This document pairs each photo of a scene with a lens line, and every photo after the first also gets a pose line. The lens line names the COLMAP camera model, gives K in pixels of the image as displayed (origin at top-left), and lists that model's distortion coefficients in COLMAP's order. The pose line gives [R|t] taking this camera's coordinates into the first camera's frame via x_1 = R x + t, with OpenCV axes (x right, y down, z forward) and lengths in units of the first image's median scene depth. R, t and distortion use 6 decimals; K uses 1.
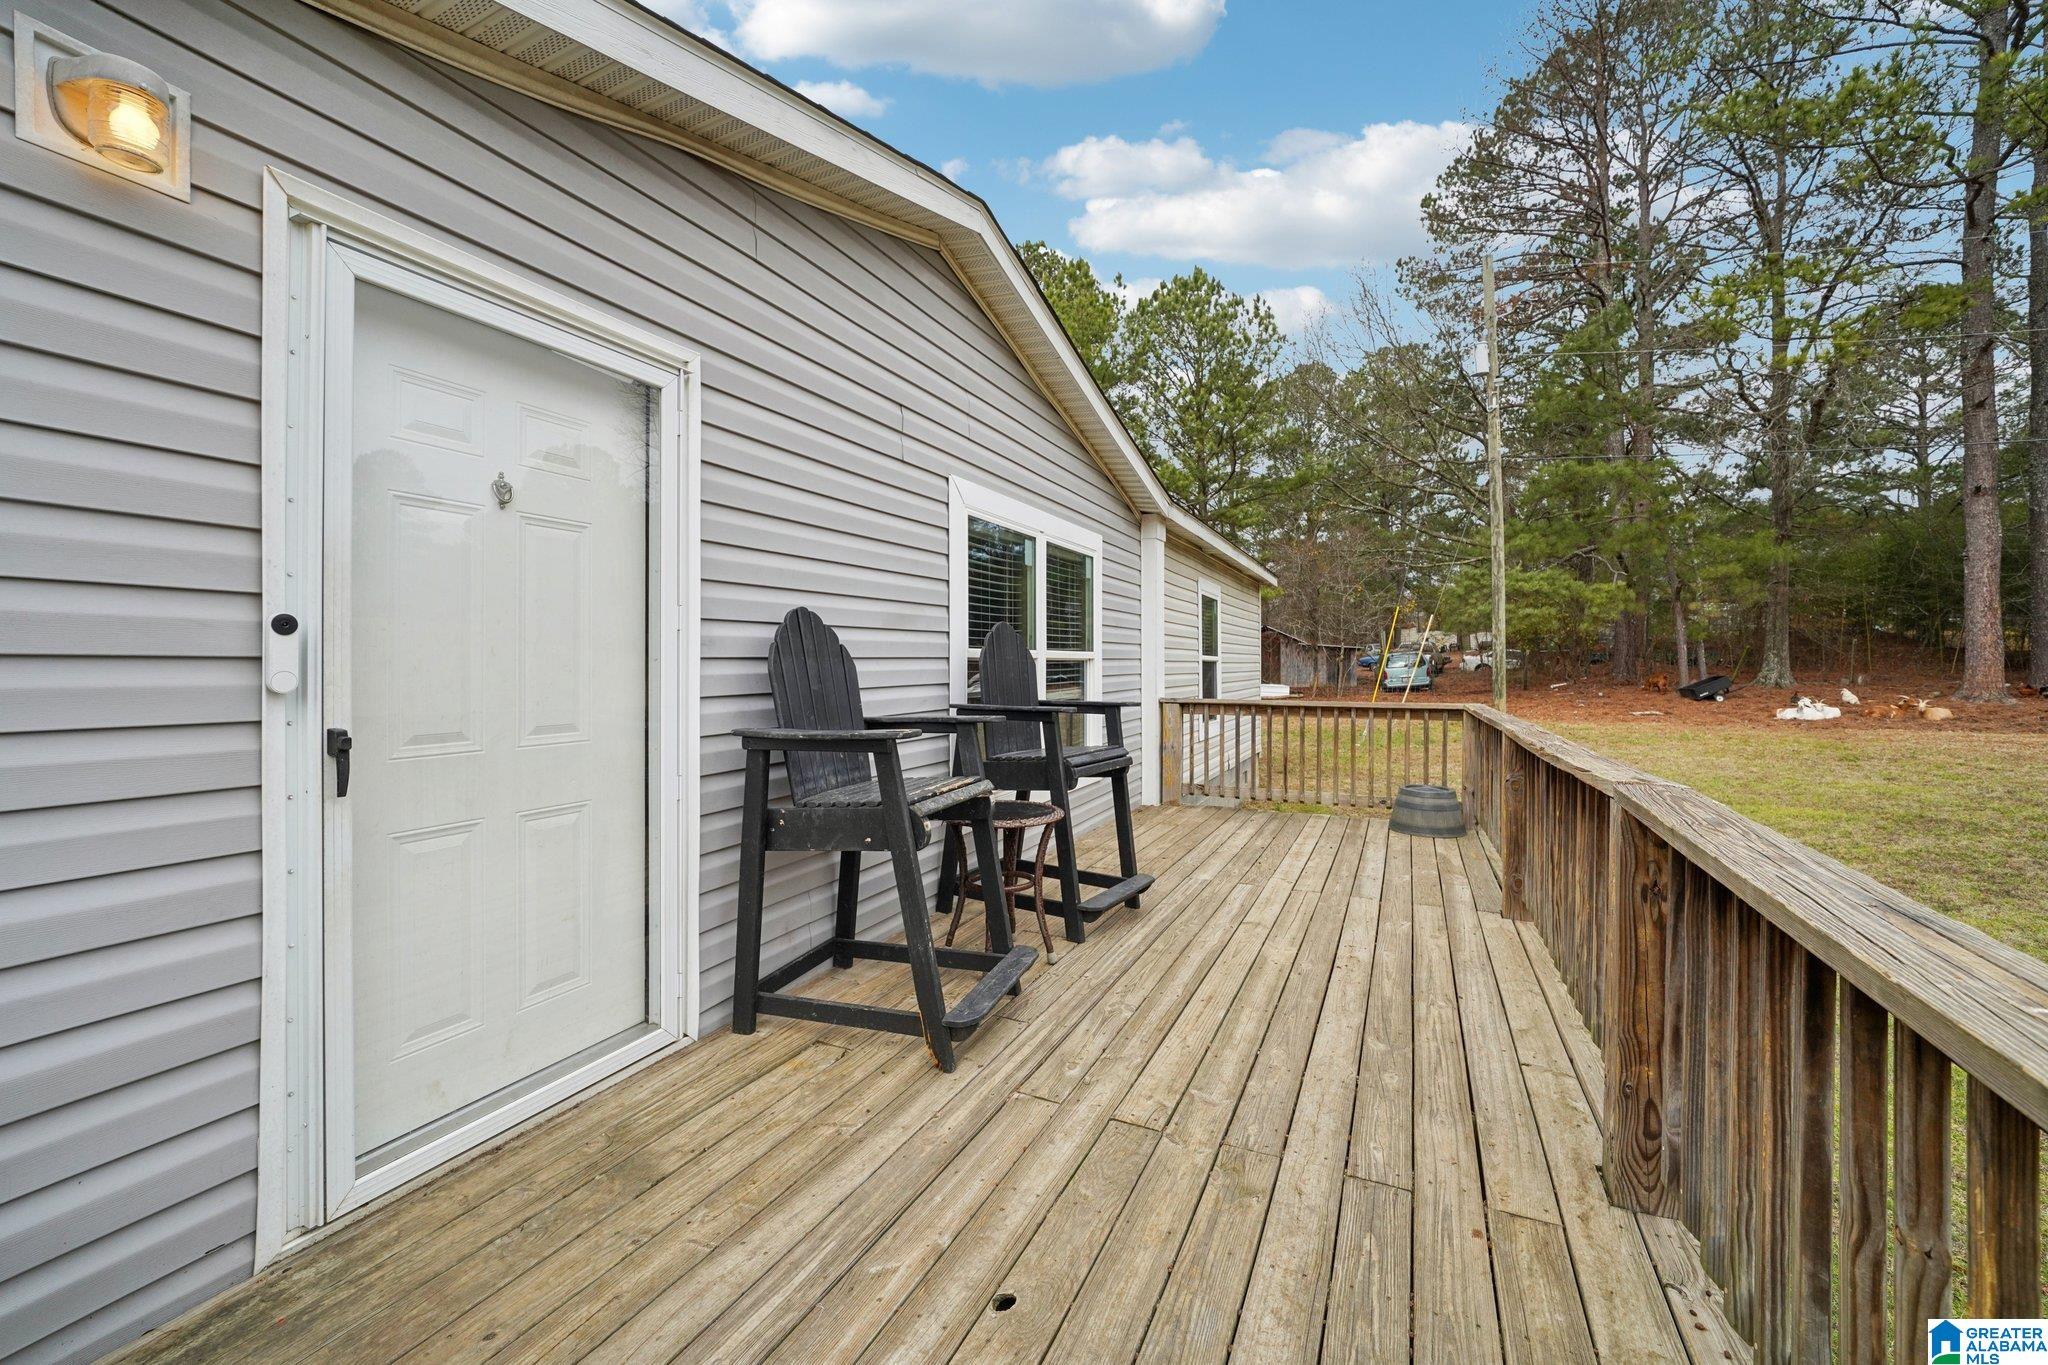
lens RADIAL K [[811.8, 0, 1017.1], [0, 811.8, 687.6], [0, 0, 1]] dist [-0.005084, -0.000093]
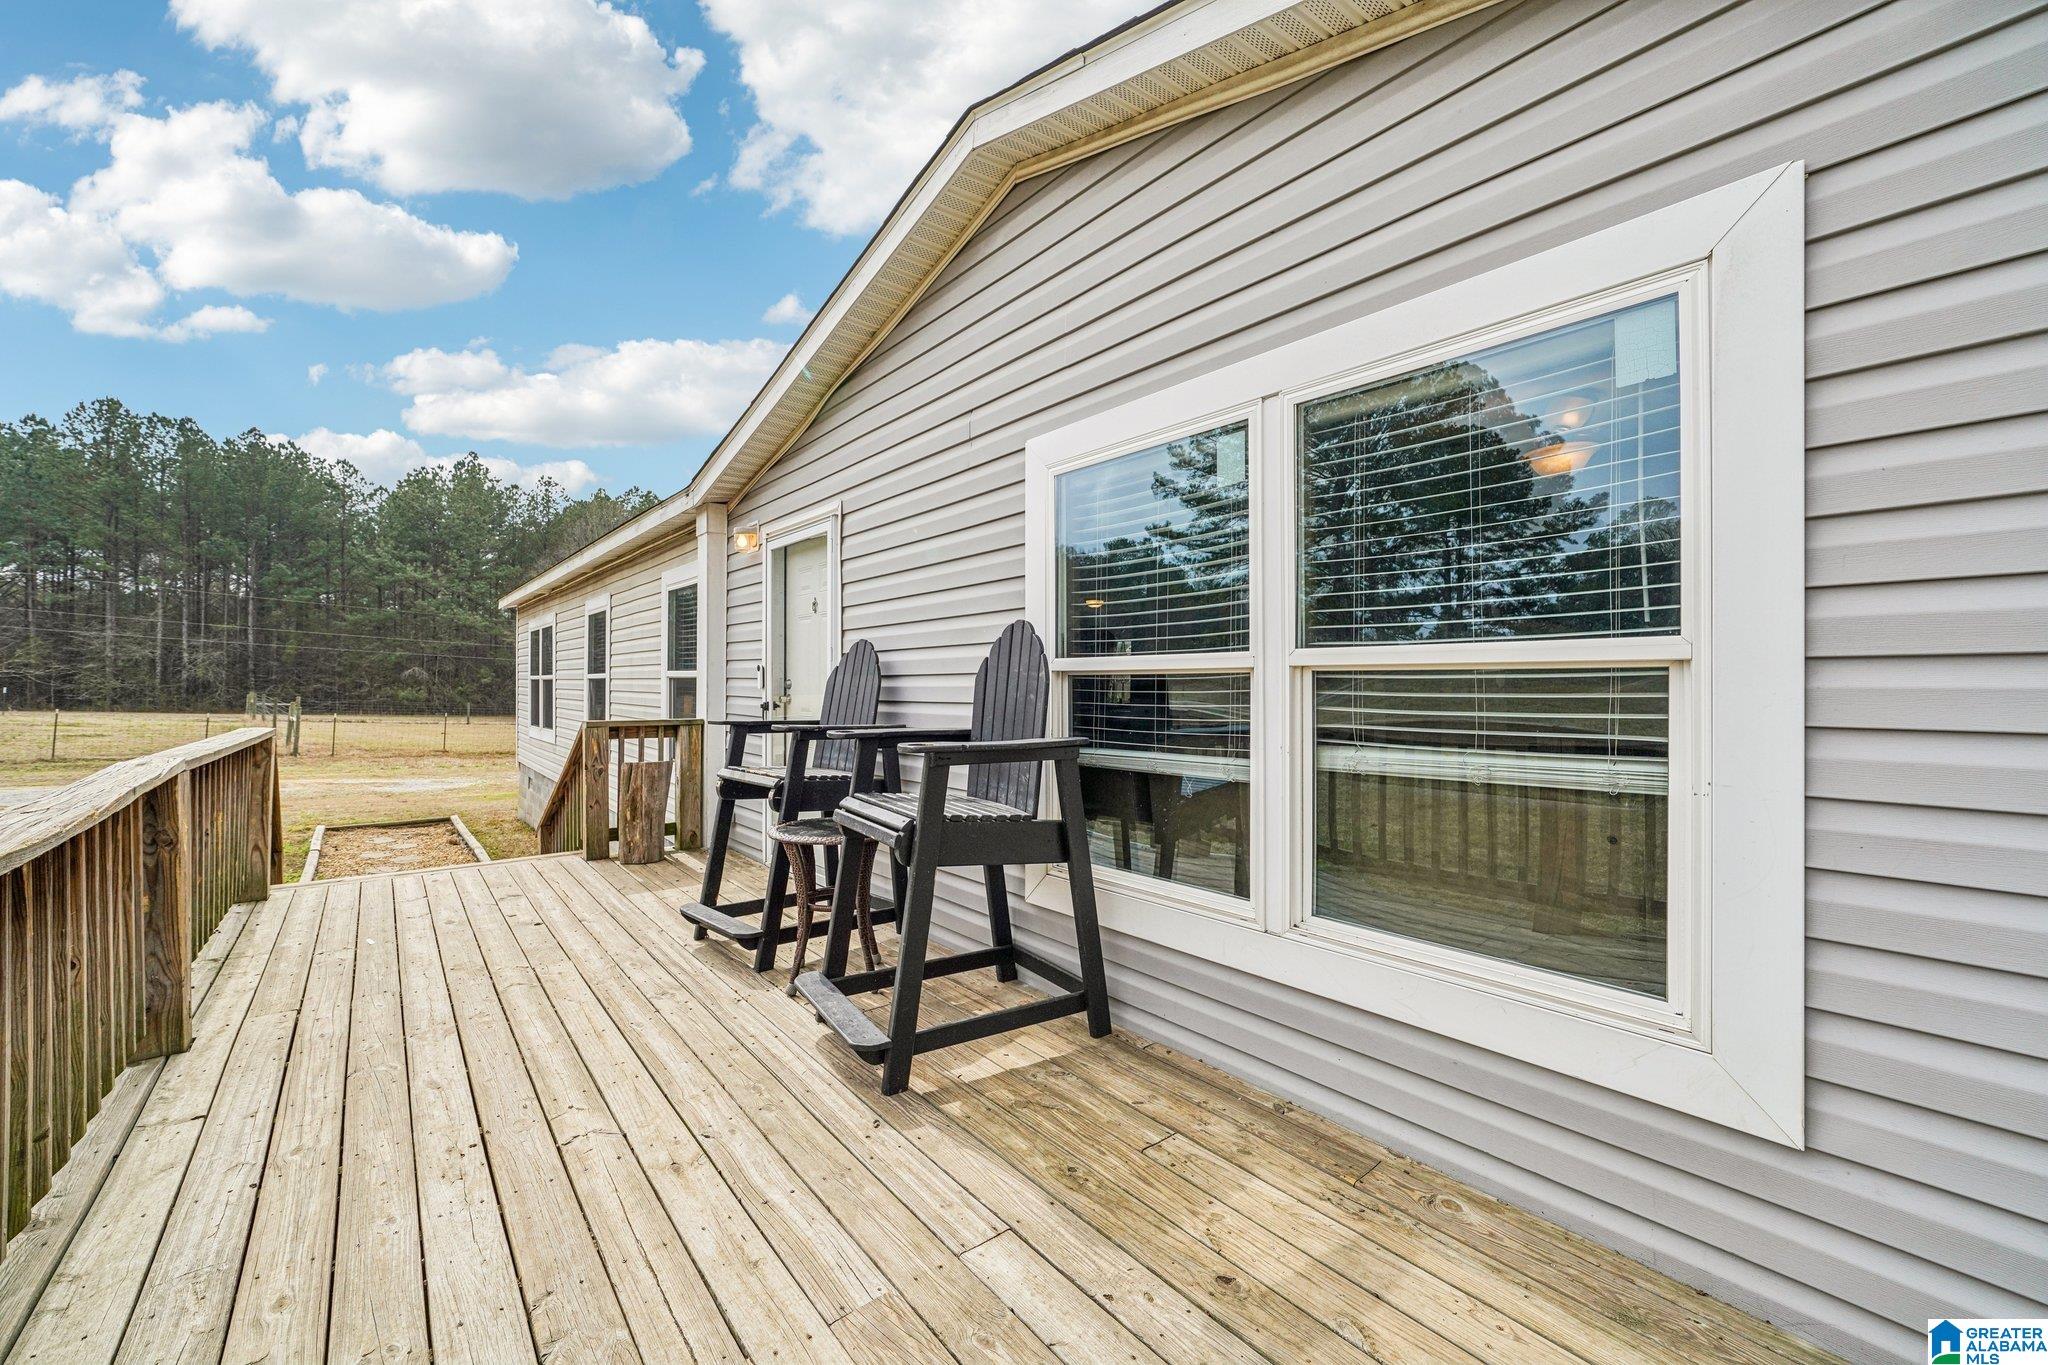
lens RADIAL K [[811.8, 0, 1017.1], [0, 811.8, 687.6], [0, 0, 1]] dist [-0.005084, -0.000093]
pose [[-0.433765, -0.001764, -0.901024, 0.877495], [-0.030809, 0.999442, 0.012876, -0.040445], [0.900499, 0.033345, -0.433577, 1.843741]]
